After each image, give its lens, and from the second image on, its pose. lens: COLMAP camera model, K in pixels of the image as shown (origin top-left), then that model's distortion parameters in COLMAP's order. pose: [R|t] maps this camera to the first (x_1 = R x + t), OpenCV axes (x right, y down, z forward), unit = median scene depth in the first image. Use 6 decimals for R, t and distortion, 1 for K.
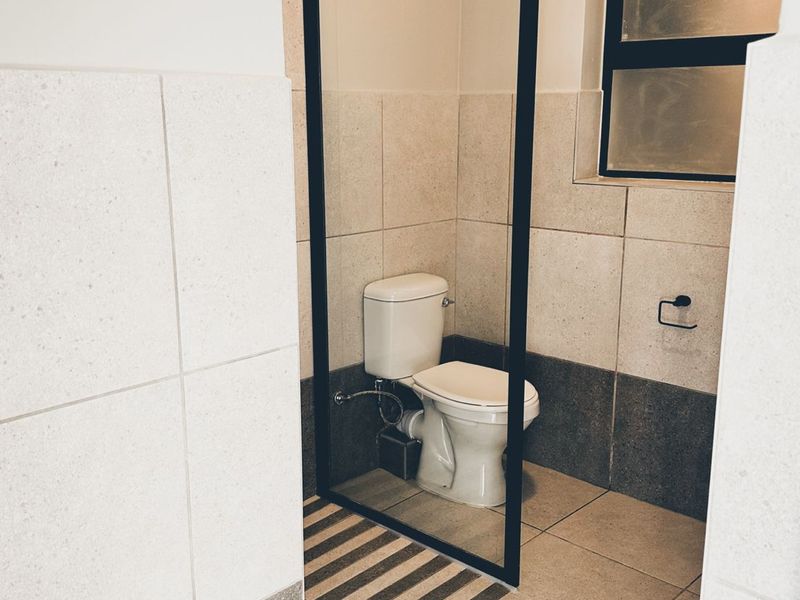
lens RADIAL K [[794.6, 0, 412.1], [0, 794.6, 305.3], [0, 0, 1]] dist [0.108254, 0.000000]
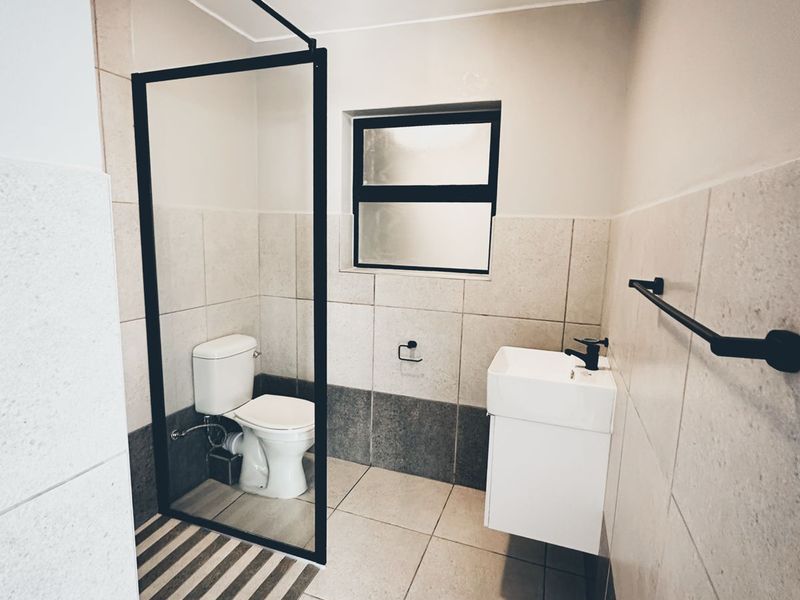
lens RADIAL K [[447.7, 0, 403.1], [0, 447.7, 305.8], [0, 0, 1]] dist [0.002977, 0.002424]
pose [[0.924862, -0.038676, 0.378331, -0.015375], [0.064066, 0.996443, -0.054751, -0.032025], [-0.374867, 0.074875, 0.924050, 0.162025]]
